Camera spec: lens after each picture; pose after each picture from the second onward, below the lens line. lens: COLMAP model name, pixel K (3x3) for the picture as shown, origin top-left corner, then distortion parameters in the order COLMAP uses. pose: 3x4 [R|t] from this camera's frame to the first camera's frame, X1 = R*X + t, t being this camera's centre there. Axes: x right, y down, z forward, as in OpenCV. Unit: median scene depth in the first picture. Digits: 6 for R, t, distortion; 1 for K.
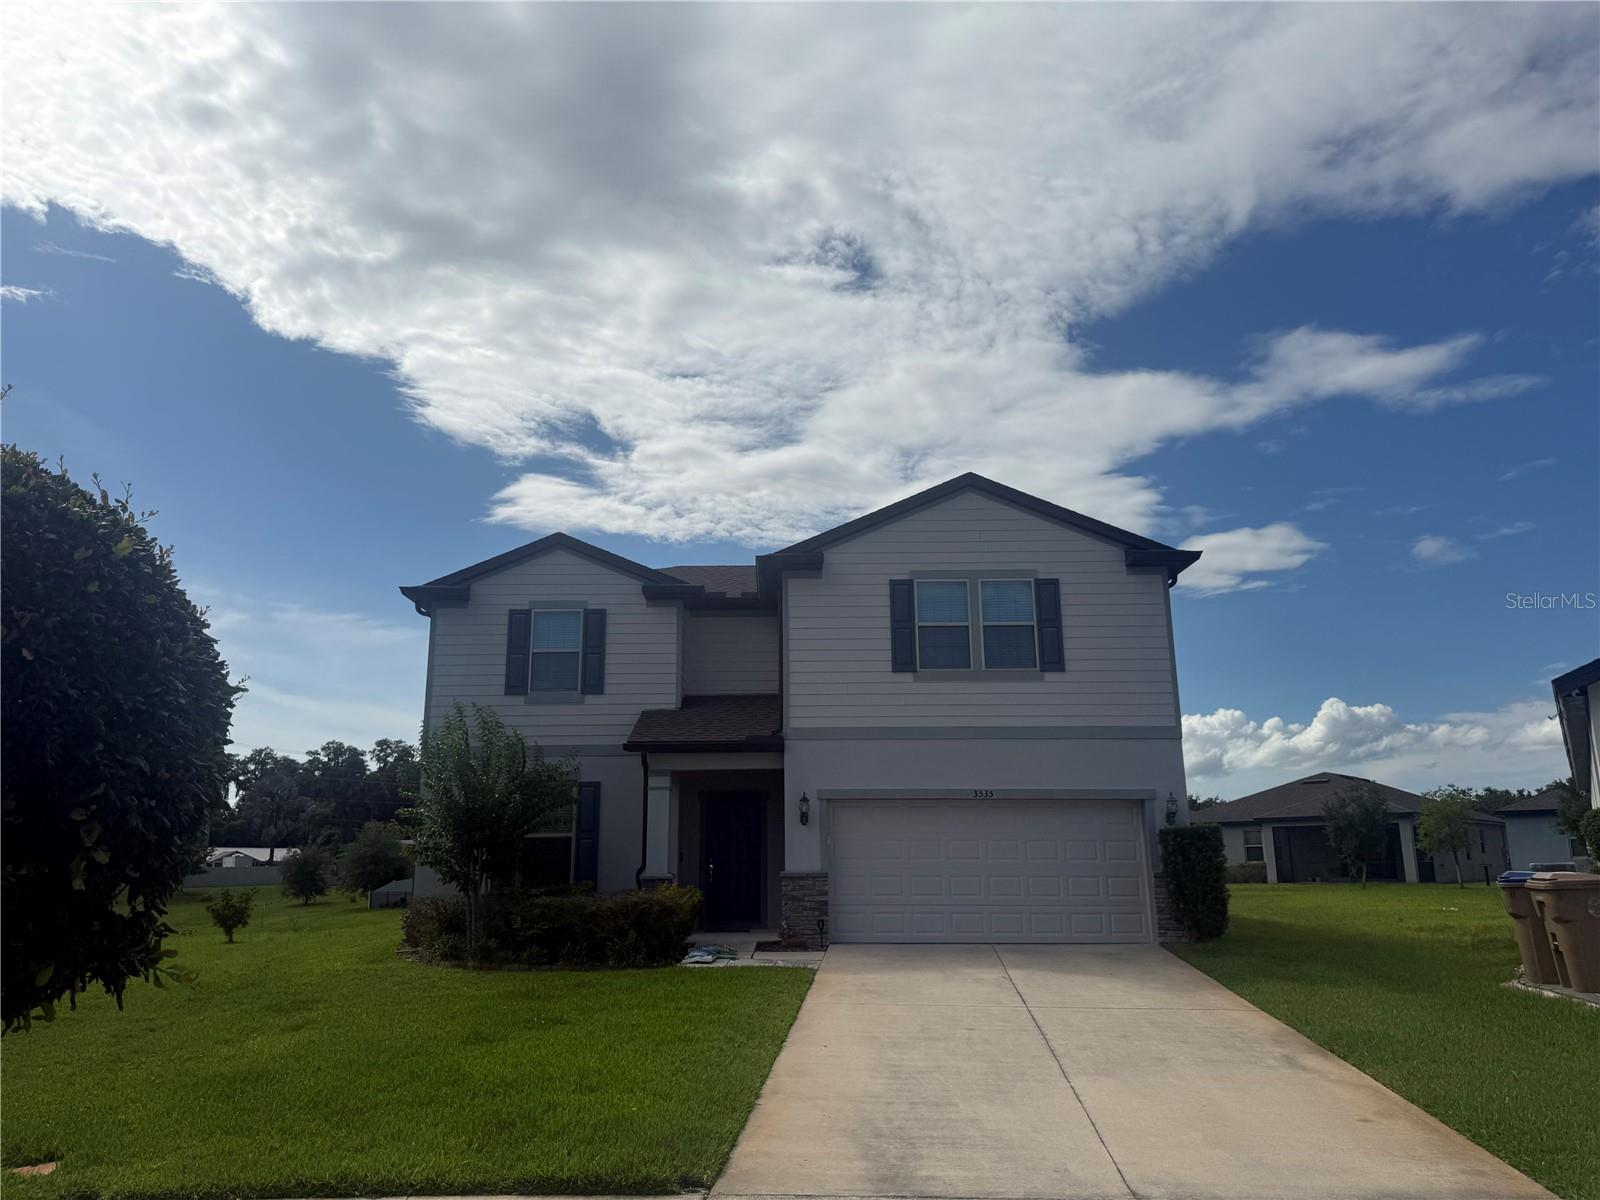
lens RADIAL K [[1115.9, 0, 774.3], [0, 1115.9, 600.3], [0, 0, 1]] dist [0.062633, -0.000697]
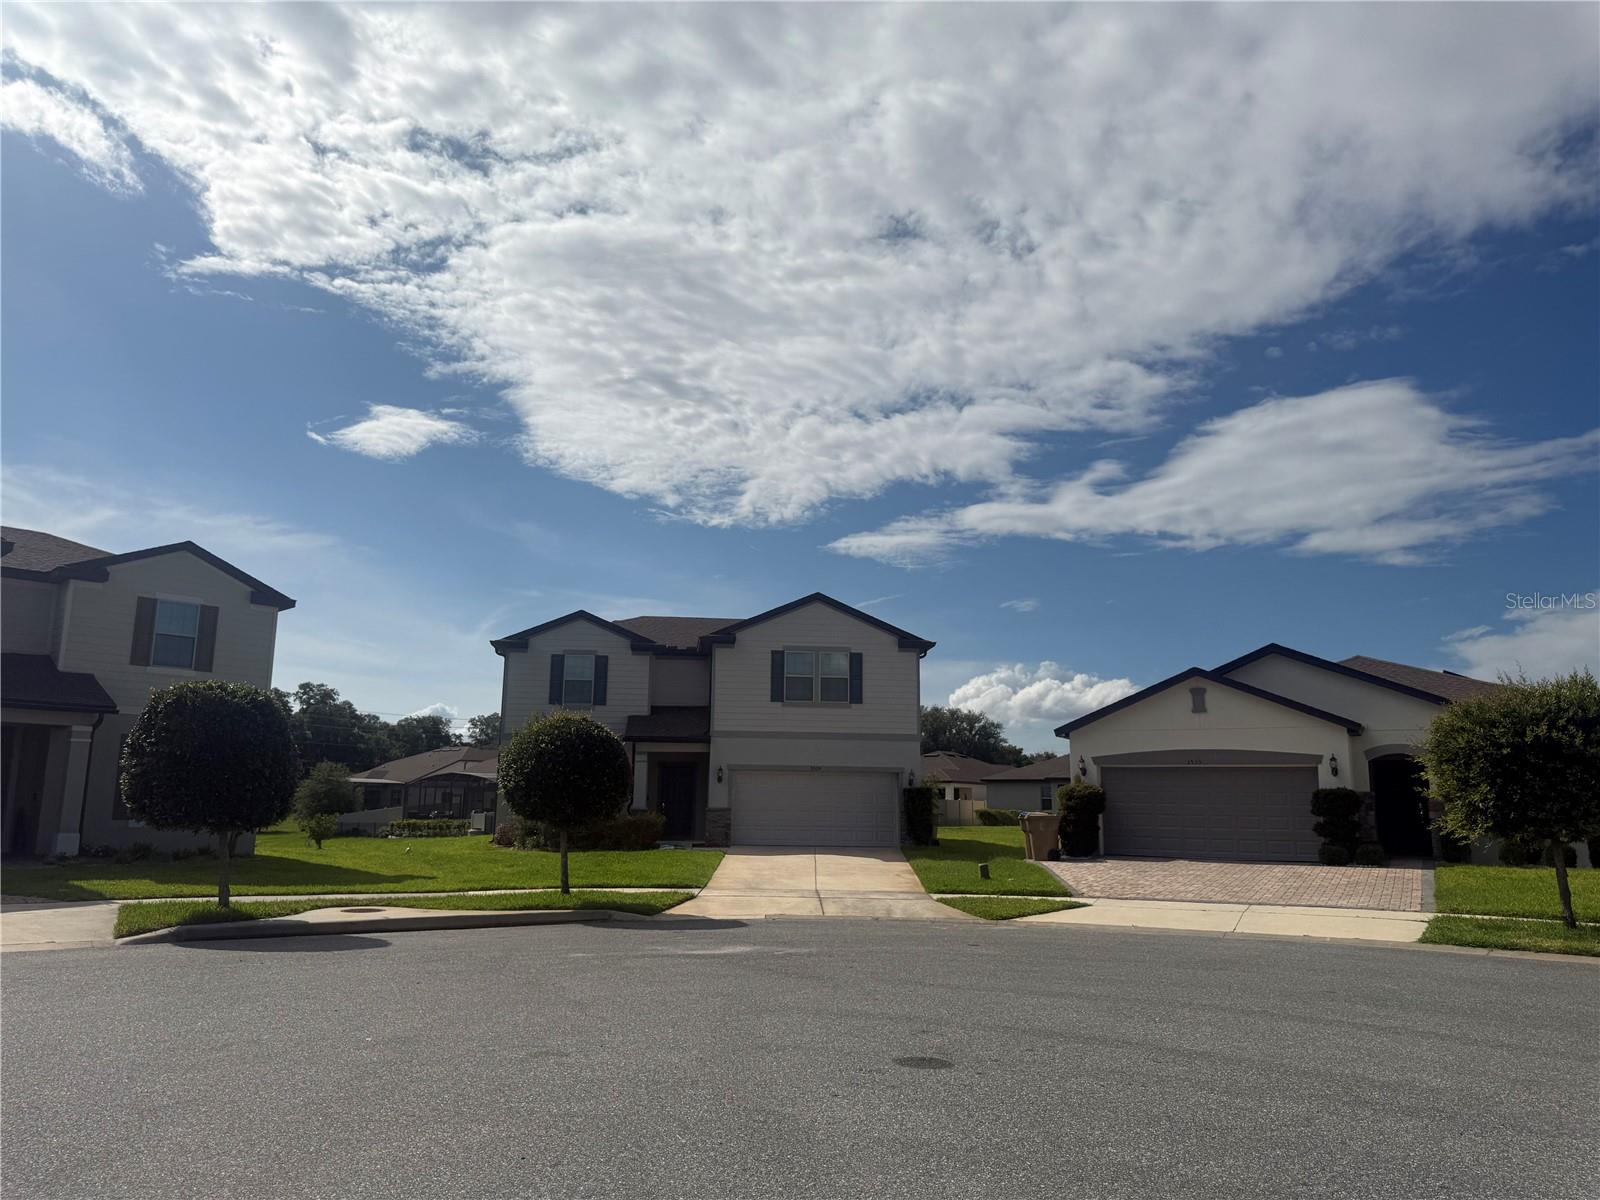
lens RADIAL K [[1114.9, 0, 800.0], [0, 1114.9, 600.0], [0, 0, 1]] dist [0.067475, 0.001051]
pose [[0.992981, 0.037453, 0.112192, -0.057707], [-0.042966, 0.997964, 0.047137, -0.186410], [-0.110198, -0.051626, 0.992568, -0.803526]]
